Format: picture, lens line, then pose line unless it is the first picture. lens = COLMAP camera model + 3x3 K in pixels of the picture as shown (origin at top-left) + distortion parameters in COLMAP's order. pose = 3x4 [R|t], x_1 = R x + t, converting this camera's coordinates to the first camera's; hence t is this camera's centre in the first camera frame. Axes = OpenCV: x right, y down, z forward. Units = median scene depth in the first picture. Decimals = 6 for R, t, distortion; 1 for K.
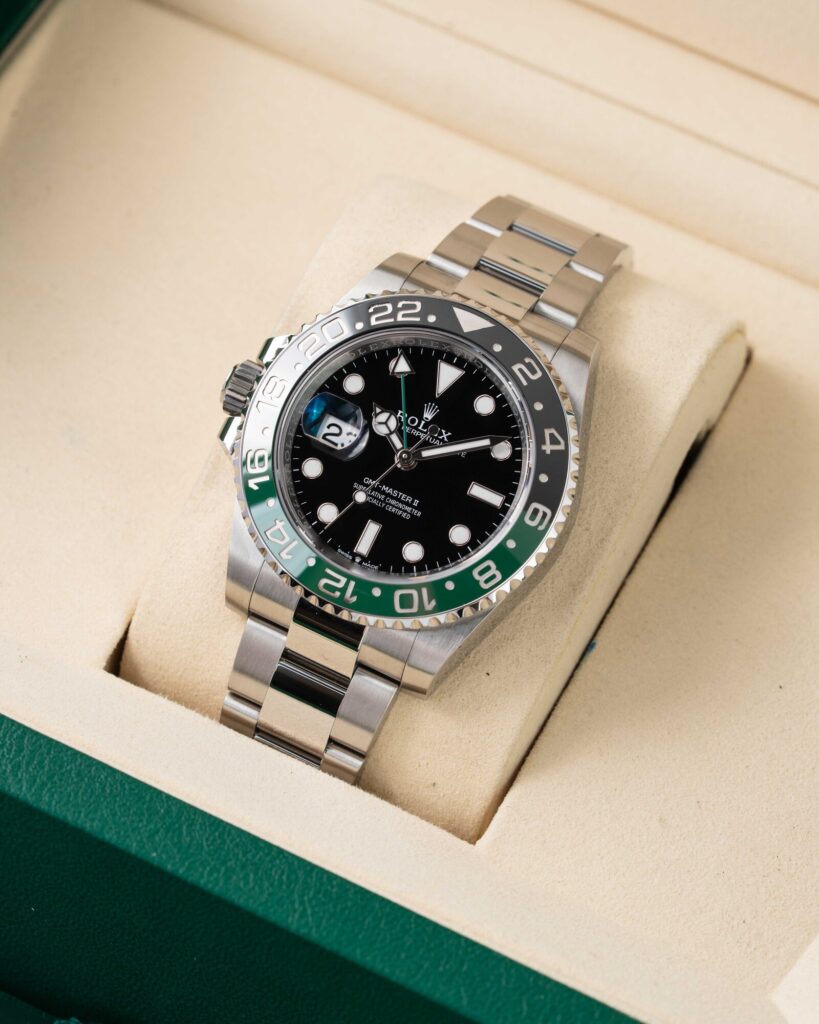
lens RADIAL K [[3908.9, 0, 409.5], [0, 3908.9, 512.0], [0, 0, 1]] dist [0.073901, -2.215206]
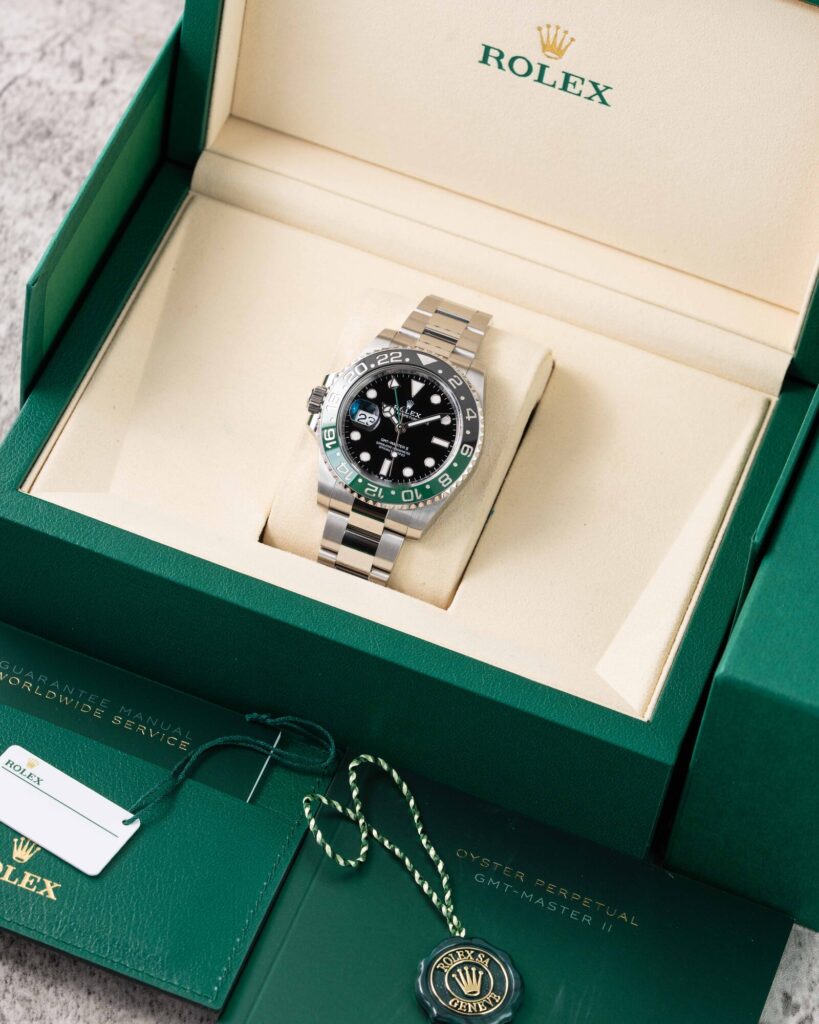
lens RADIAL K [[3908.9, 0, 409.5], [0, 3908.9, 512.0], [0, 0, 1]] dist [0.073901, -2.215206]
pose [[0.992498, -0.077653, 0.094432, -0.195443], [0.076884, 0.996971, 0.011764, 0.006846], [-0.095059, -0.004415, 0.995462, -1.068183]]
